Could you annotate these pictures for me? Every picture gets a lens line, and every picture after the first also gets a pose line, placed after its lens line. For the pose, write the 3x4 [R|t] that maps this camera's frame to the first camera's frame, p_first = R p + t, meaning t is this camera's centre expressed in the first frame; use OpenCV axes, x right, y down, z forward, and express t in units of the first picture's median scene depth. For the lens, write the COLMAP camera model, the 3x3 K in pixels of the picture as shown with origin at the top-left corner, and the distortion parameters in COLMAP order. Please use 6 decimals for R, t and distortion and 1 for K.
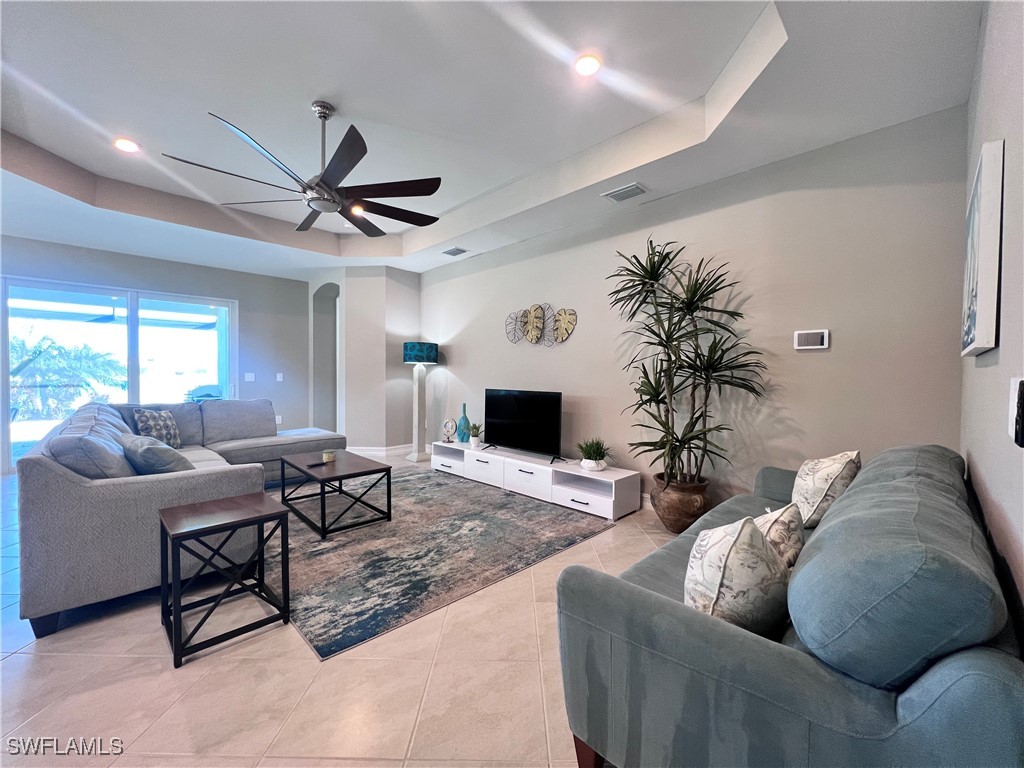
lens RADIAL K [[410.4, 0, 513.3], [0, 410.4, 381.6], [0, 0, 1]] dist [-0.000901, -0.000141]
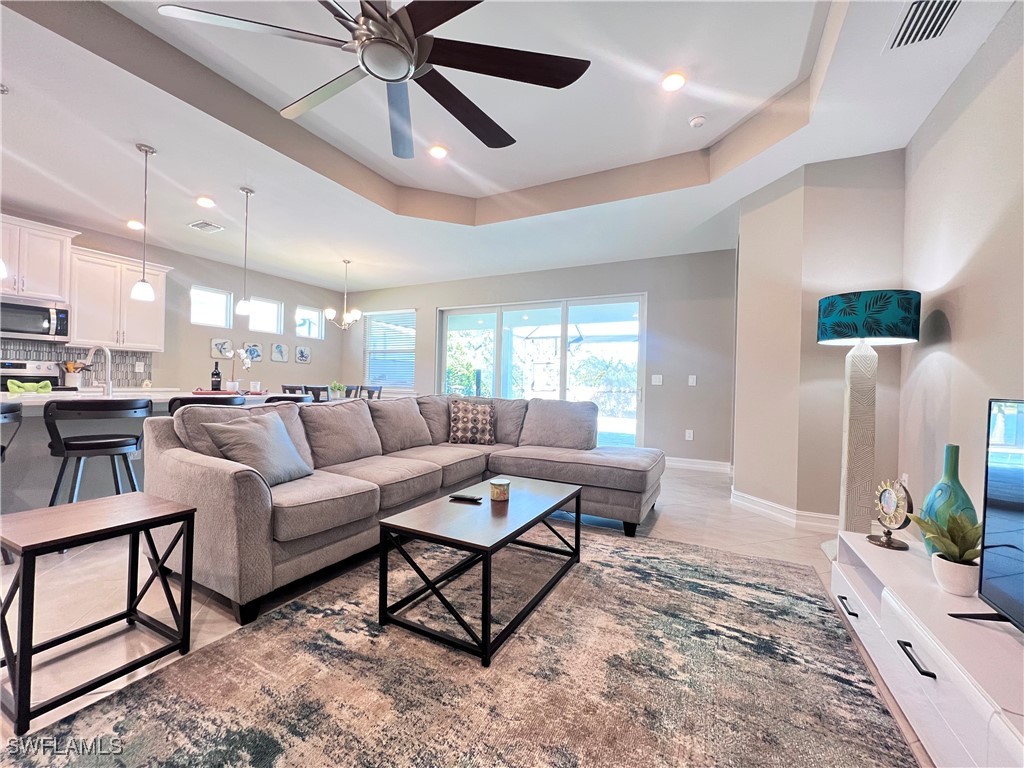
lens RADIAL K [[410.4, 0, 513.3], [0, 410.4, 381.6], [0, 0, 1]] dist [-0.000901, -0.000141]
pose [[0.298752, -0.004752, -0.954319, 0.104531], [-0.036878, 0.999183, -0.016520, 0.024792], [0.953618, 0.040129, 0.298332, 0.657243]]
